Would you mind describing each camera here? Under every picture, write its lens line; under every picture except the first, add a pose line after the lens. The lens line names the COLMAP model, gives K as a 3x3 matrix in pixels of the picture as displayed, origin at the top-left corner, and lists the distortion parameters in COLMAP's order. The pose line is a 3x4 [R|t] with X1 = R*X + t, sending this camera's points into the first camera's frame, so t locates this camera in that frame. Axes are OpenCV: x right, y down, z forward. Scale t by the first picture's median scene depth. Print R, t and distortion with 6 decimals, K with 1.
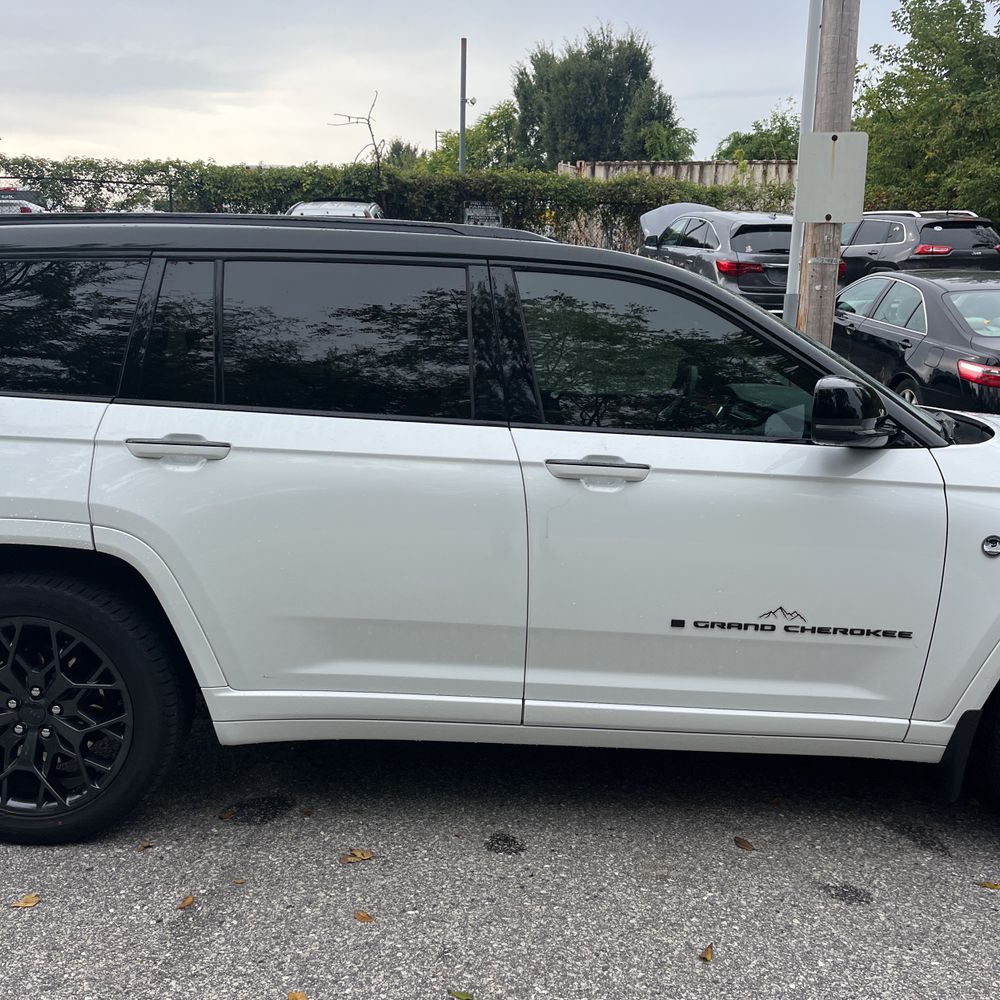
lens RADIAL K [[1010.3, 0, 500.9], [0, 1010.3, 494.8], [0, 0, 1]] dist [0.018691, 0.029774]
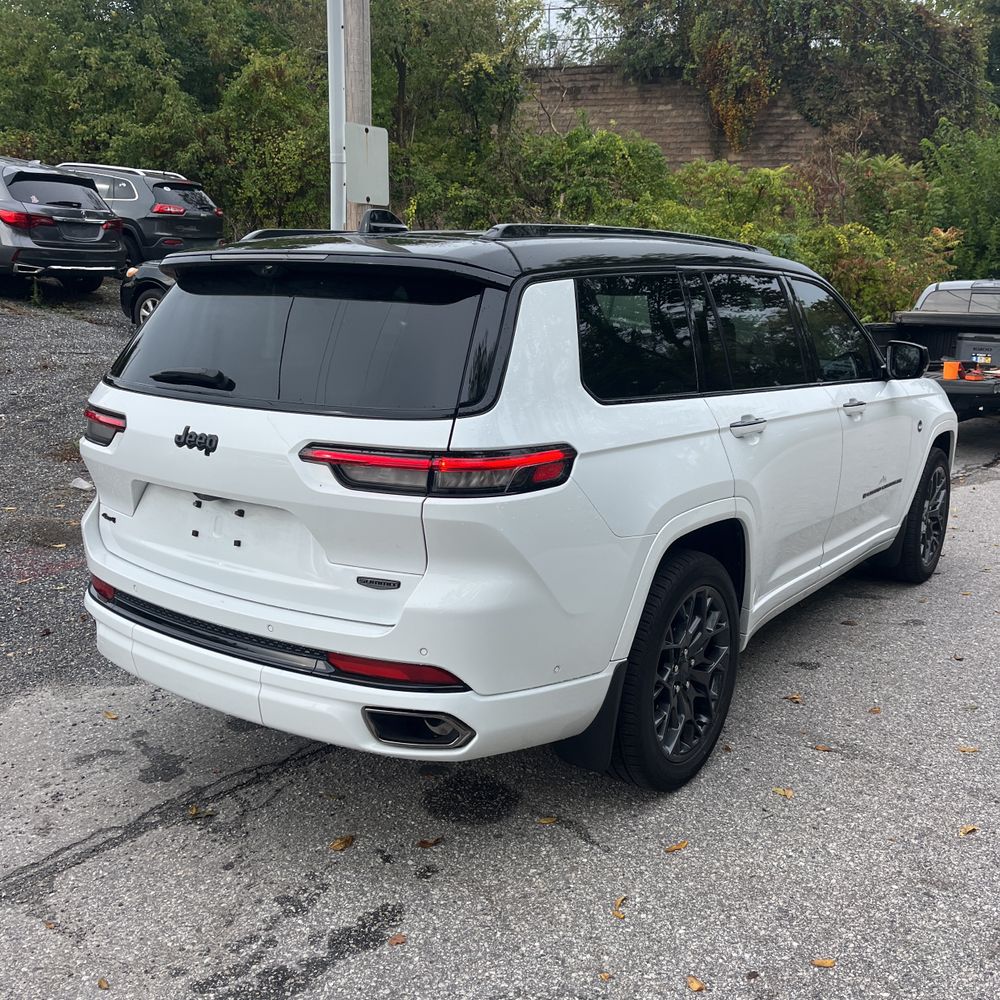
lens RADIAL K [[1030.6, 0, 501.8], [0, 1030.6, 504.7], [0, 0, 1]] dist [0.020459, 0.000990]
pose [[0.576382, -0.180745, 0.796941, -0.265902], [0.131700, 0.983030, 0.127699, -0.026788], [-0.806498, 0.031354, 0.590405, 0.083705]]
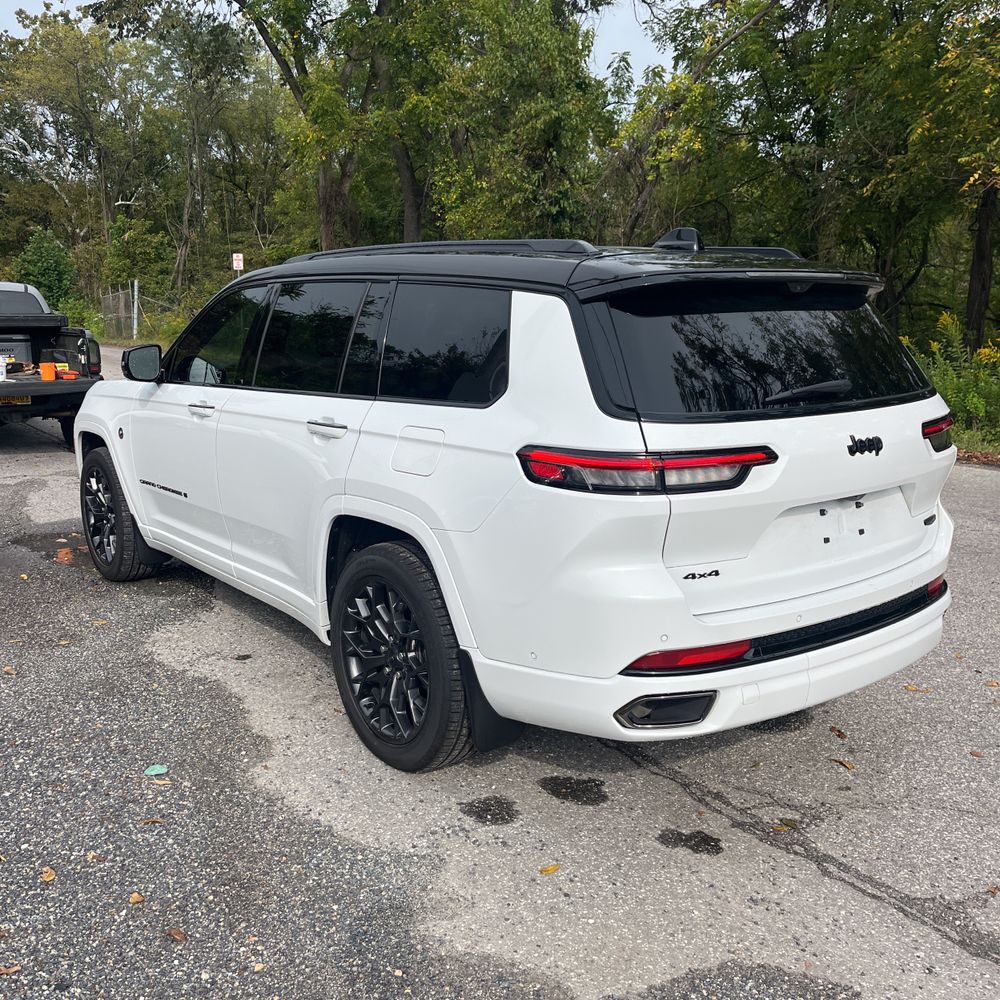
lens RADIAL K [[1019.3, 0, 497.1], [0, 1019.3, 513.4], [0, 0, 1]] dist [0.060220, -0.076210]
pose [[-0.620792, -0.183631, 0.762166, -0.257699], [0.122360, 0.937572, 0.325556, -0.078977], [-0.774368, 0.295361, -0.559568, 0.385936]]
